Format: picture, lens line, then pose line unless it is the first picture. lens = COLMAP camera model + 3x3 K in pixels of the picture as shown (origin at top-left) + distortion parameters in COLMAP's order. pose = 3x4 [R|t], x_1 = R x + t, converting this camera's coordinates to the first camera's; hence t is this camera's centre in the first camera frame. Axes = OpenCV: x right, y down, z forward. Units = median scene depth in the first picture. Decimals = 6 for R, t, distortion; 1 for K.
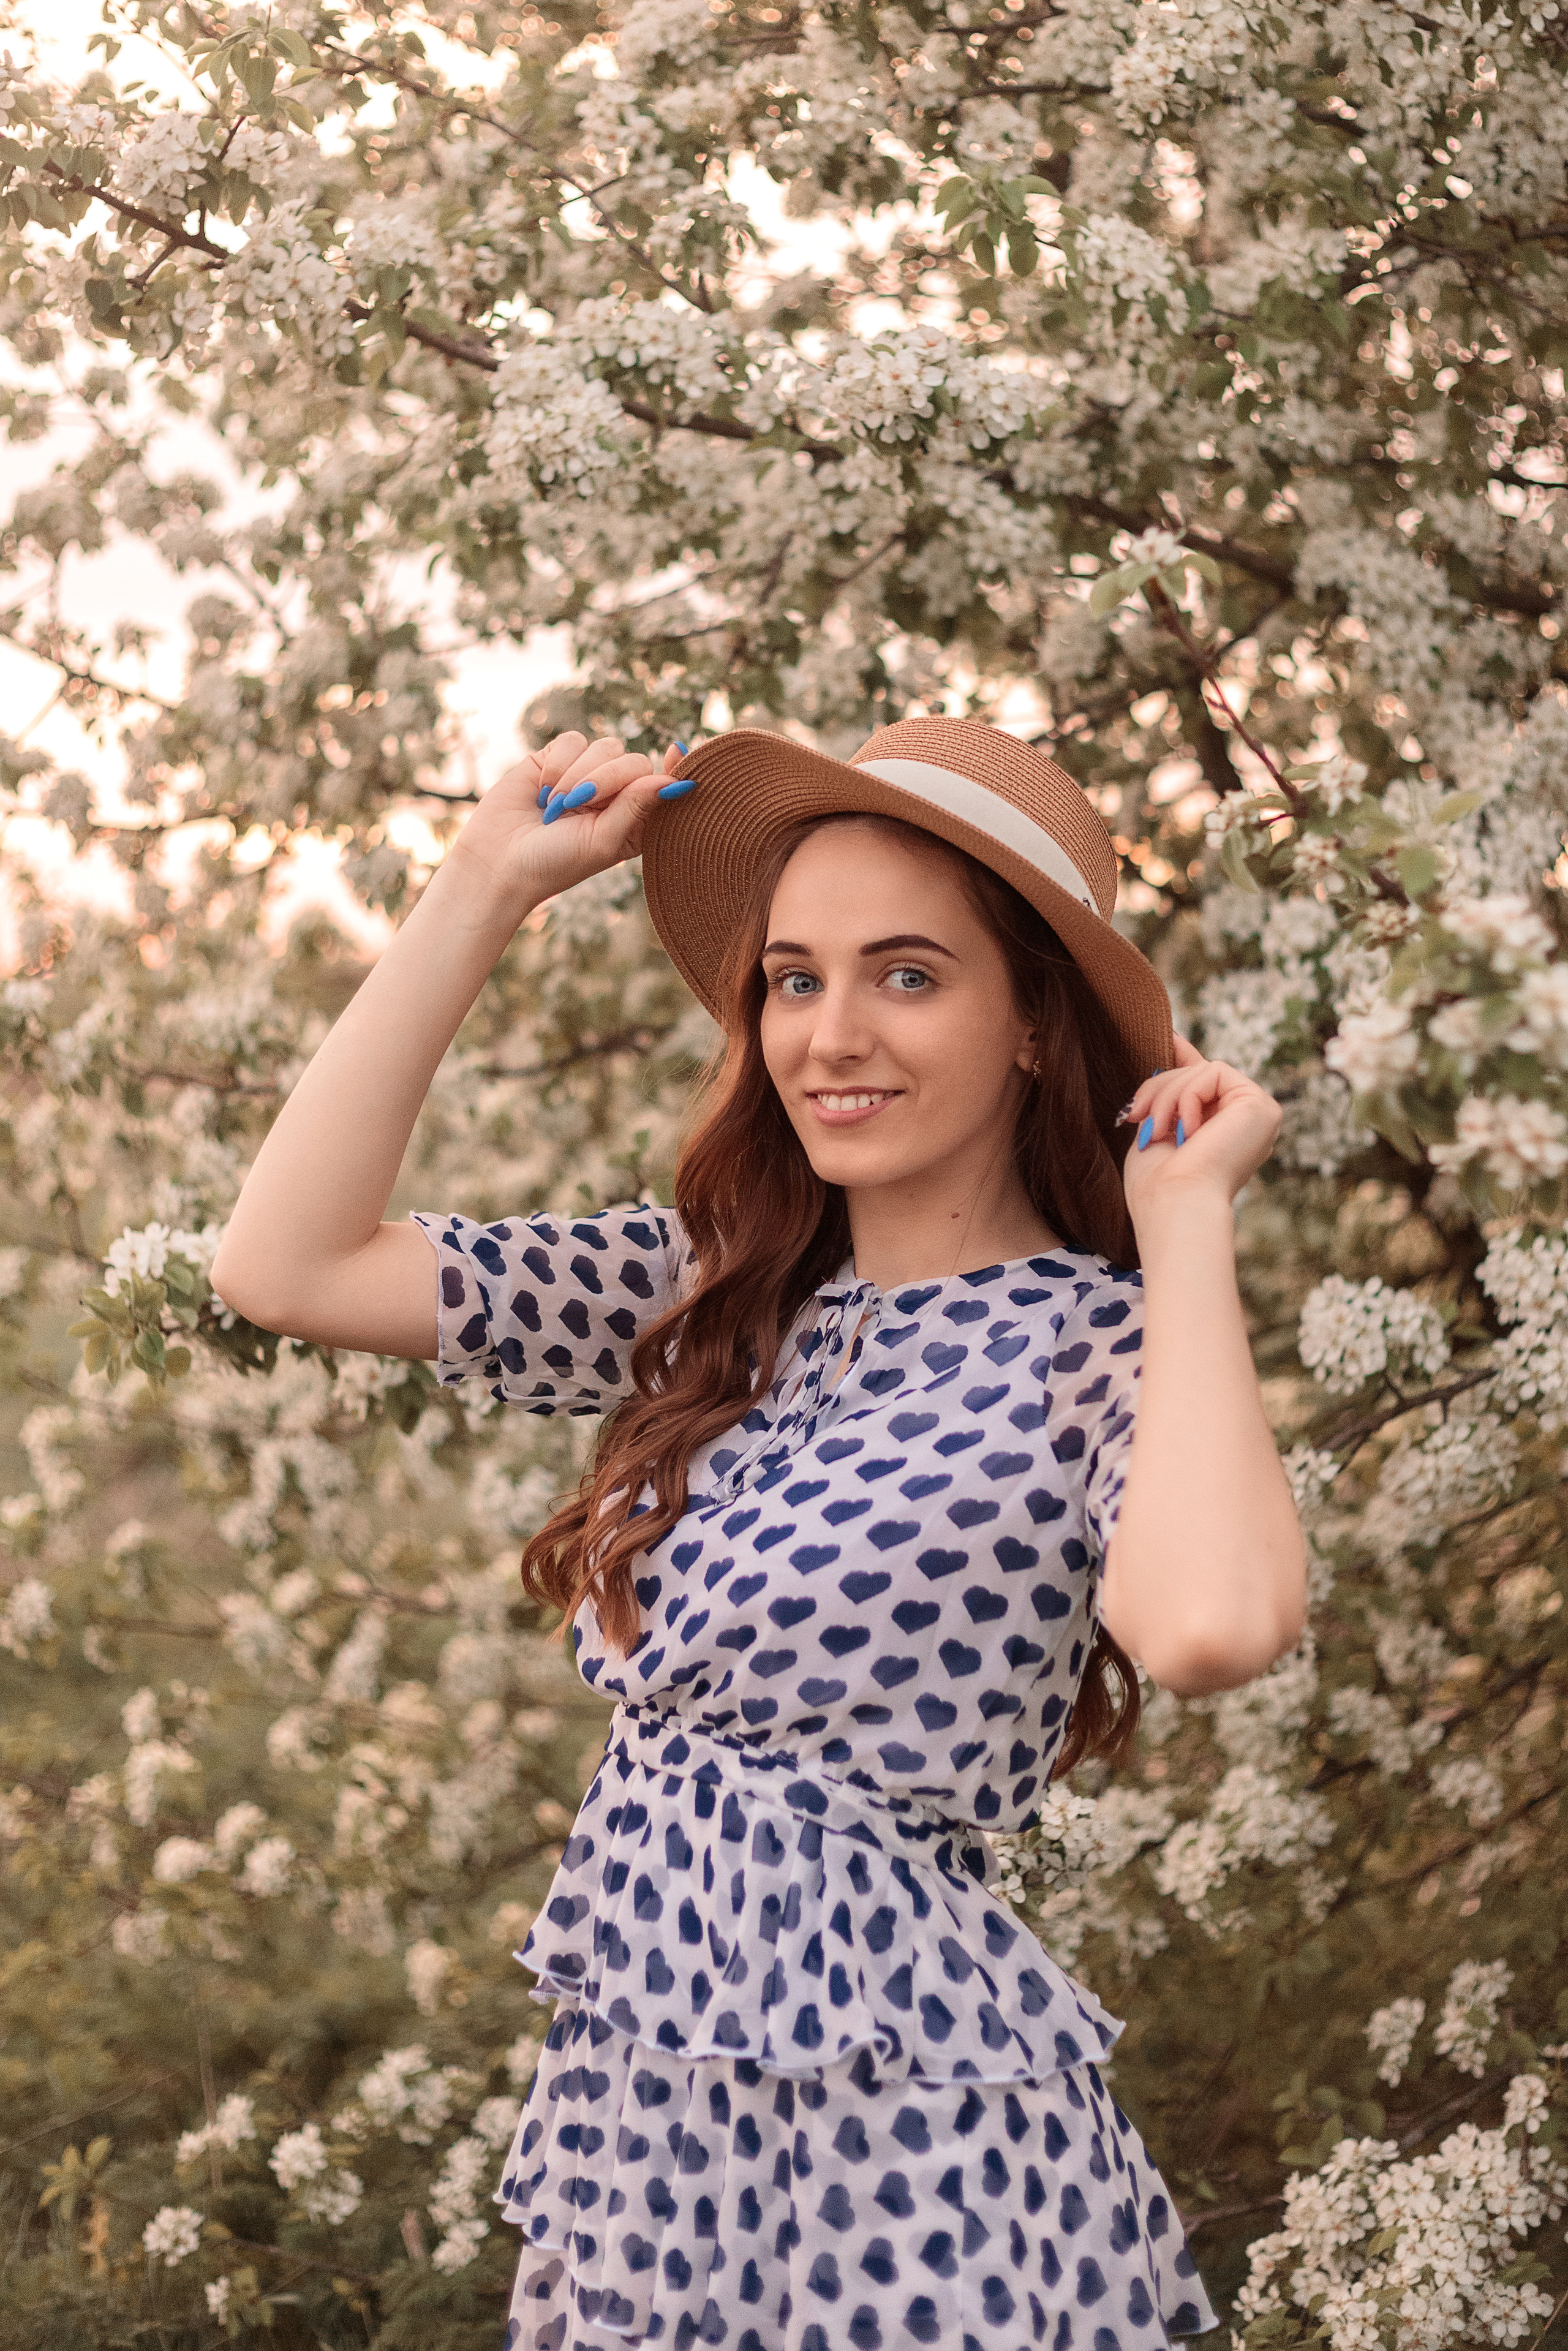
lens RADIAL K [[4250.7, 0, 787.5], [0, 4250.7, 1023.5], [0, 0, 1]] dist [-0.004964, 0.044033]
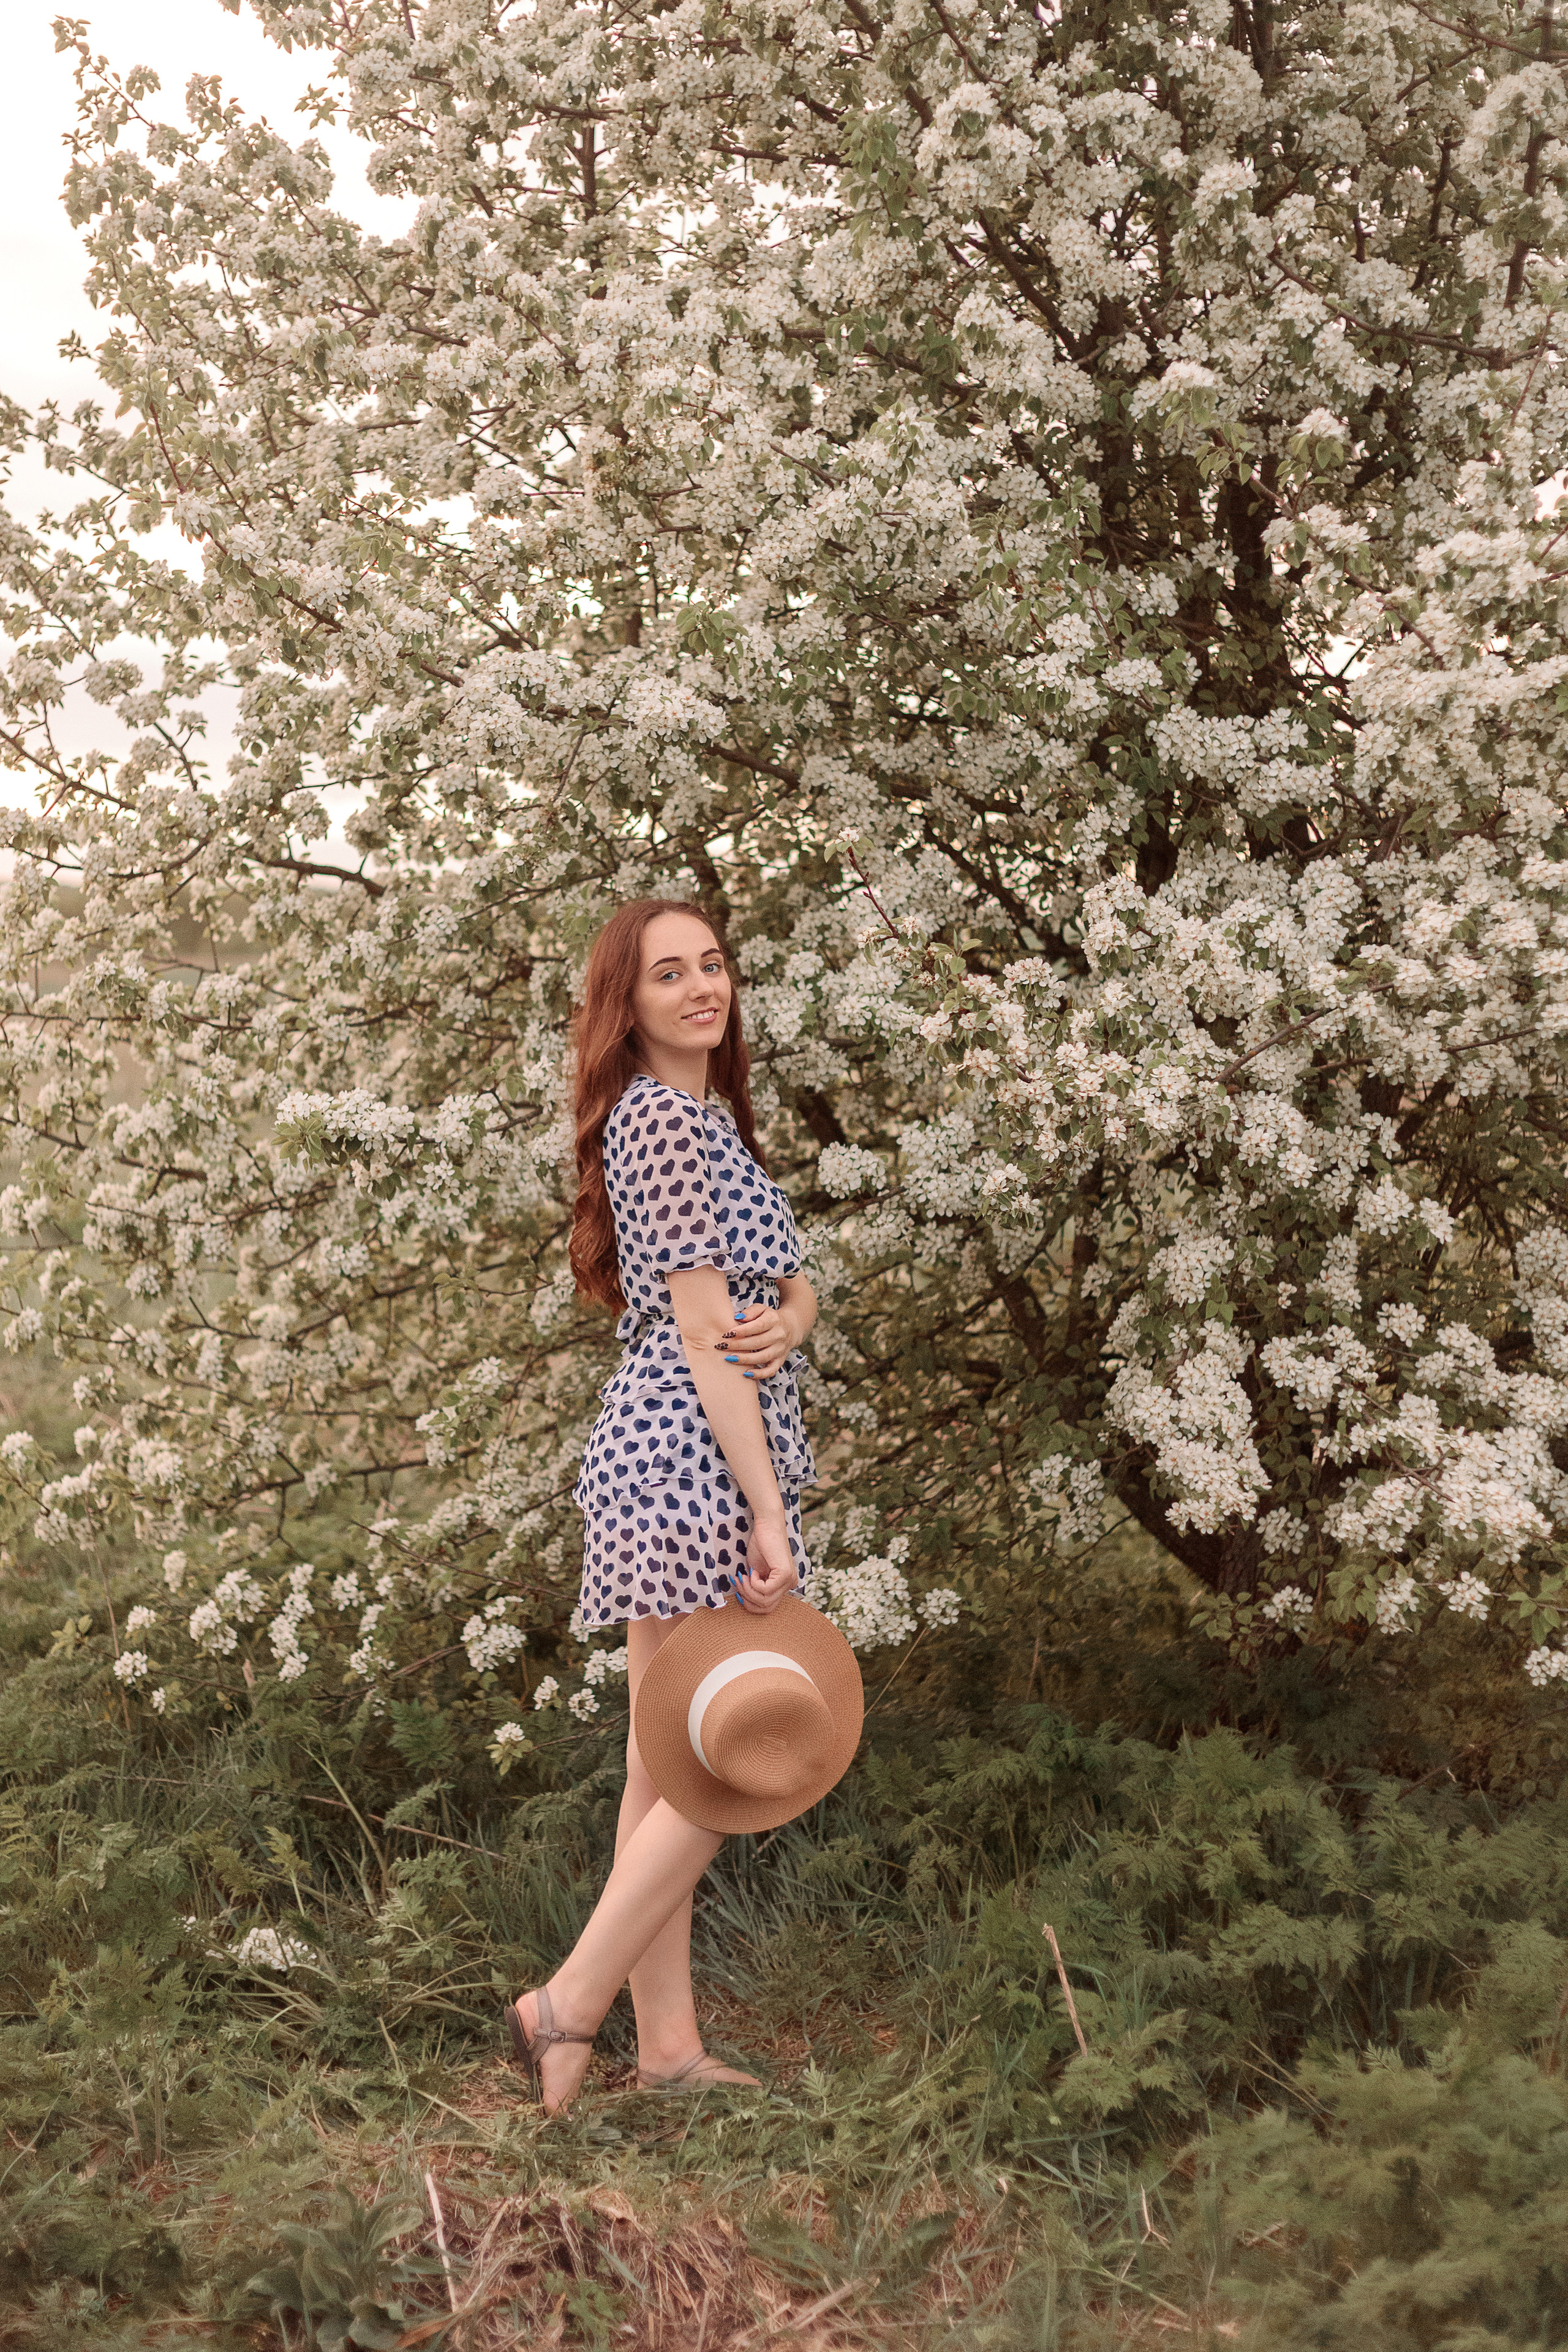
lens RADIAL K [[4088.4, 0, 784.0], [0, 4088.4, 1176.0], [0, 0, 1]] dist [0.022598, 0.088770]
pose [[0.979957, 0.029230, 0.197052, -0.270687], [-0.037673, 0.998520, 0.039236, 0.000690], [-0.195614, -0.045873, 0.979608, -0.898699]]
